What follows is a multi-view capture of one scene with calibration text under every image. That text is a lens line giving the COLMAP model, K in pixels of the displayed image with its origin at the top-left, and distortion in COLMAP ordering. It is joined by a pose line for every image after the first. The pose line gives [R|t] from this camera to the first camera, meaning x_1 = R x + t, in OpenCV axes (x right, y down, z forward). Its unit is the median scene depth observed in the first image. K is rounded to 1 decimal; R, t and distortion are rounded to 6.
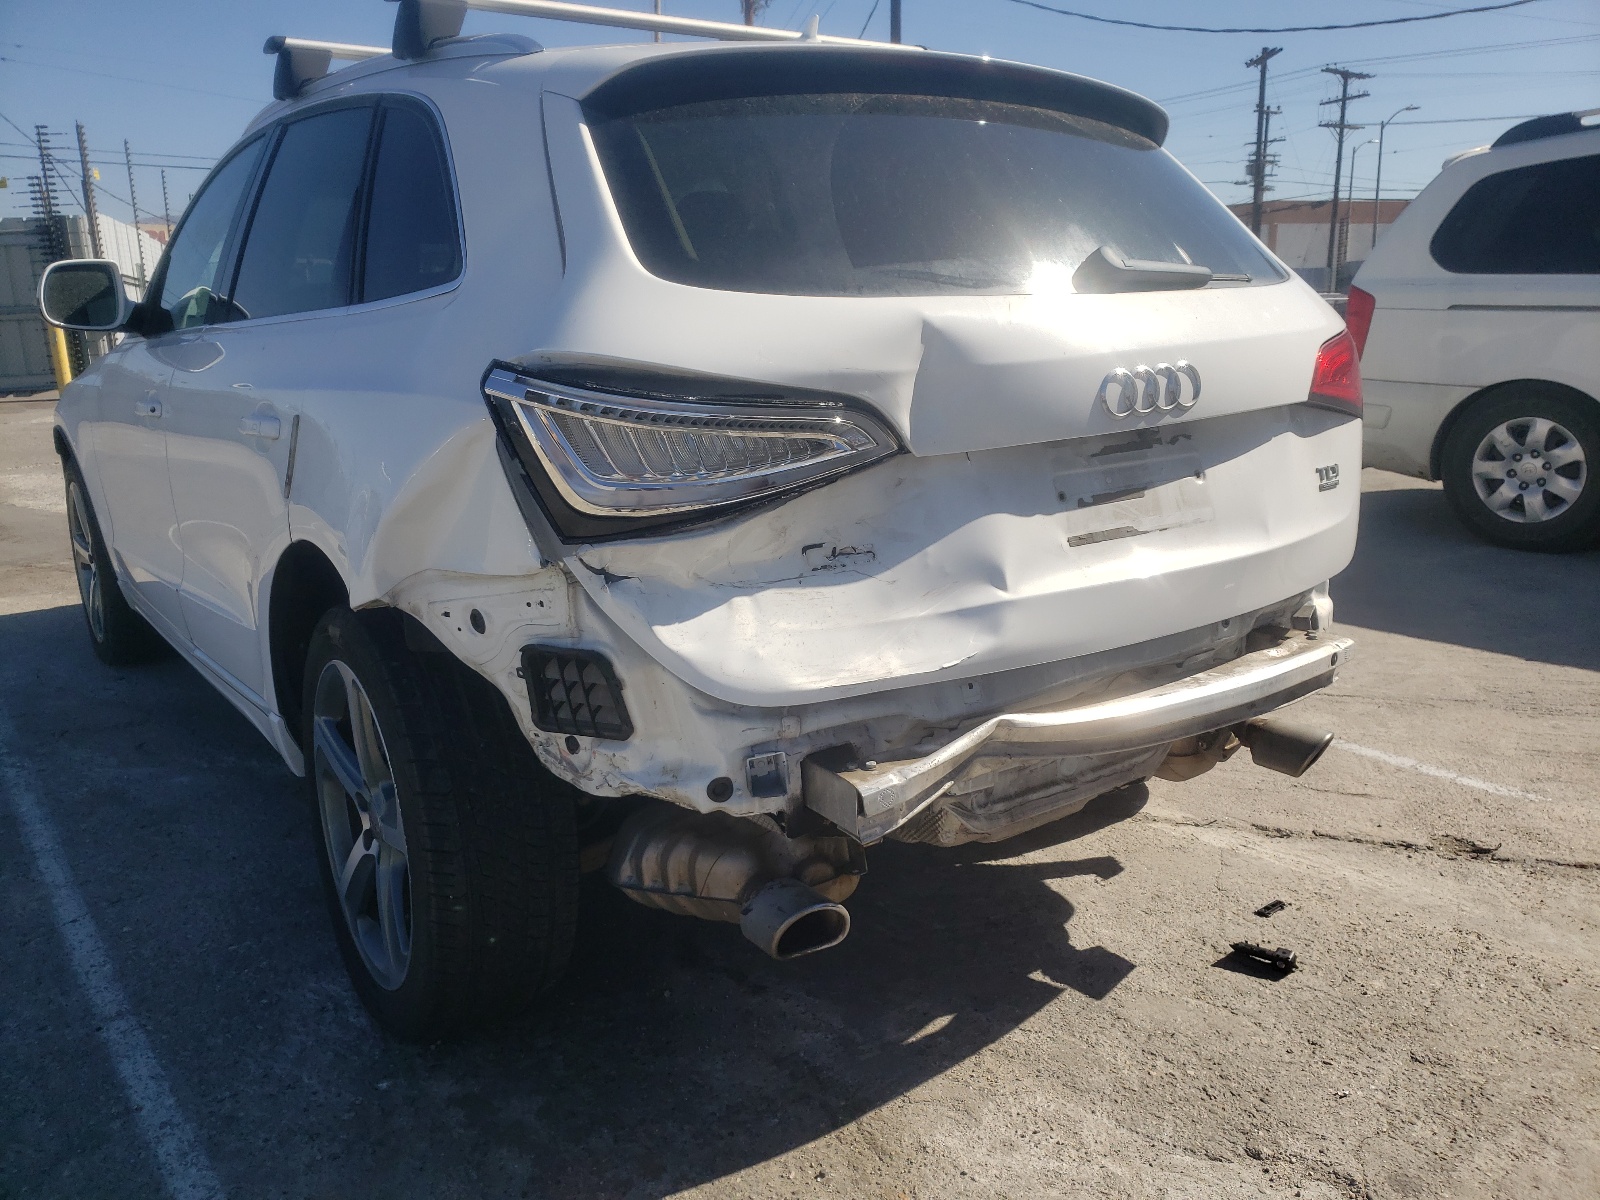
lens RADIAL K [[1214.1, 0, 636.2], [0, 1214.1, 598.2], [0, 0, 1]] dist [0.012408, 0.005268]
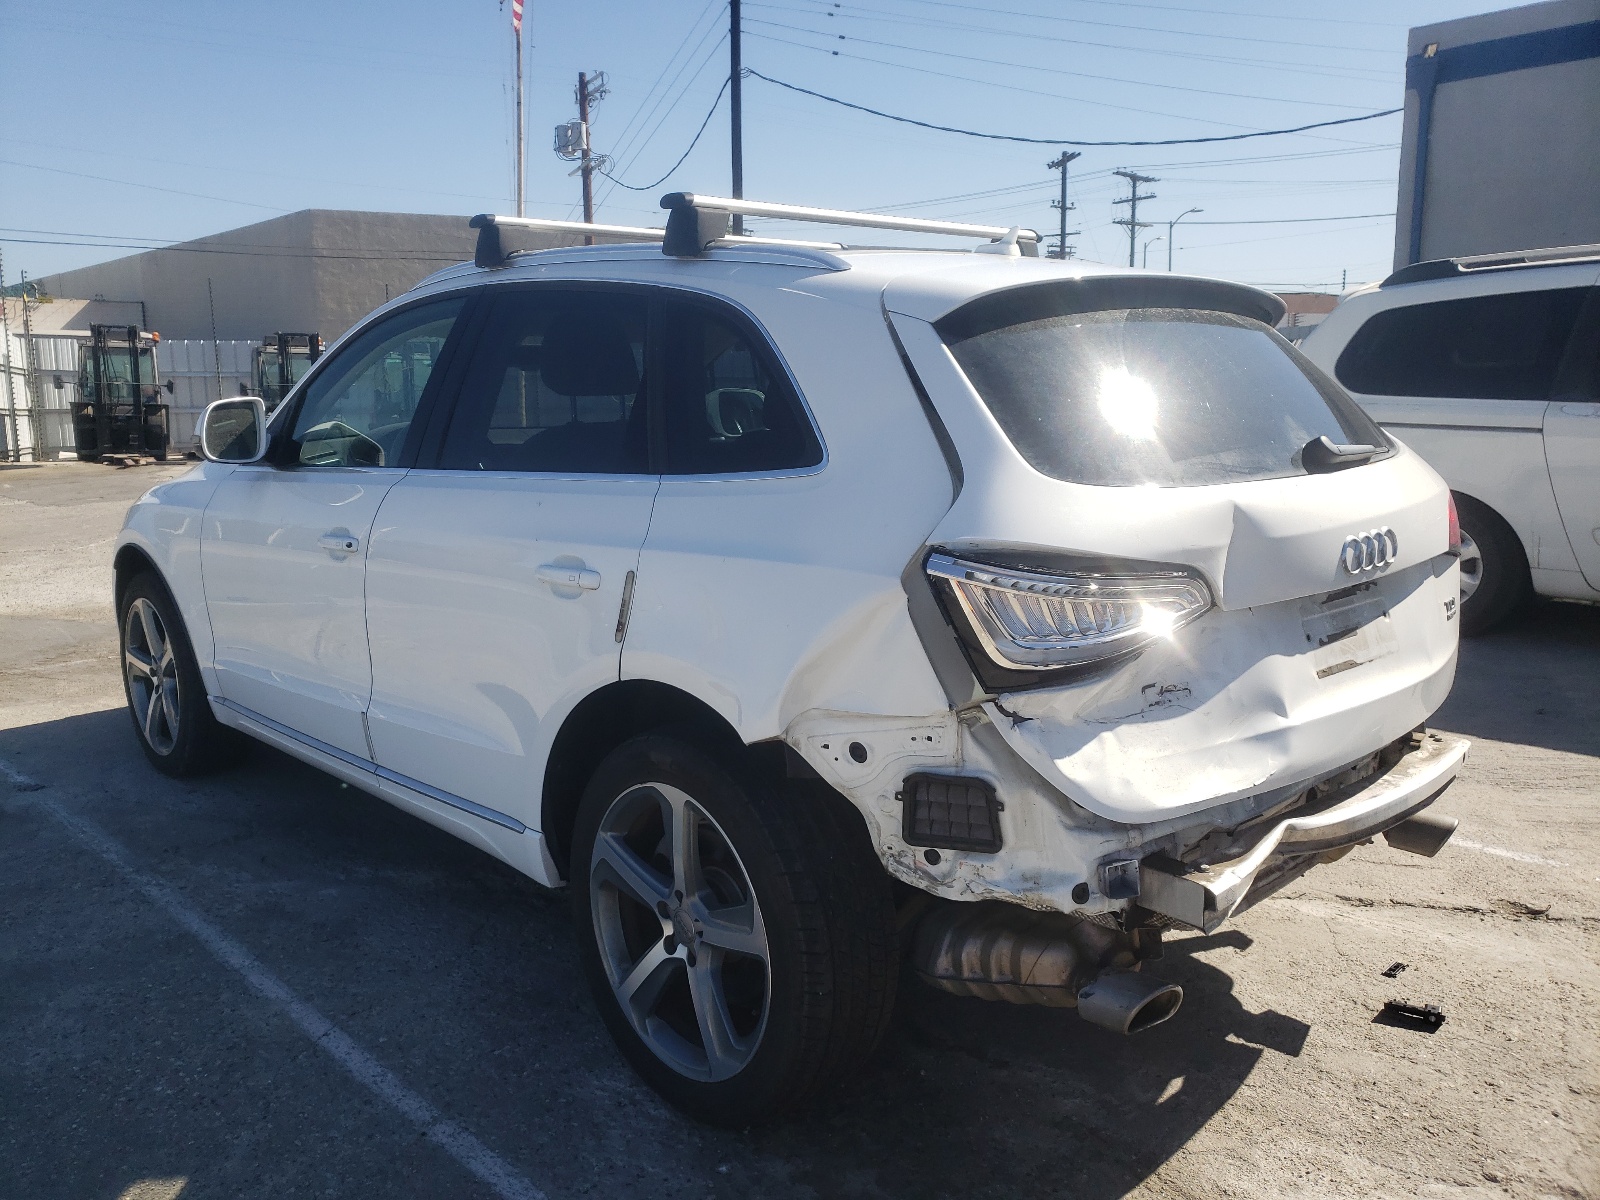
lens RADIAL K [[1214.1, 0, 636.2], [0, 1214.1, 598.2], [0, 0, 1]] dist [0.012408, 0.005268]
pose [[0.993704, -0.013545, 0.111211, -0.422127], [0.020739, 0.997748, -0.063789, -0.054008], [-0.110097, 0.065694, 0.991747, -0.137857]]
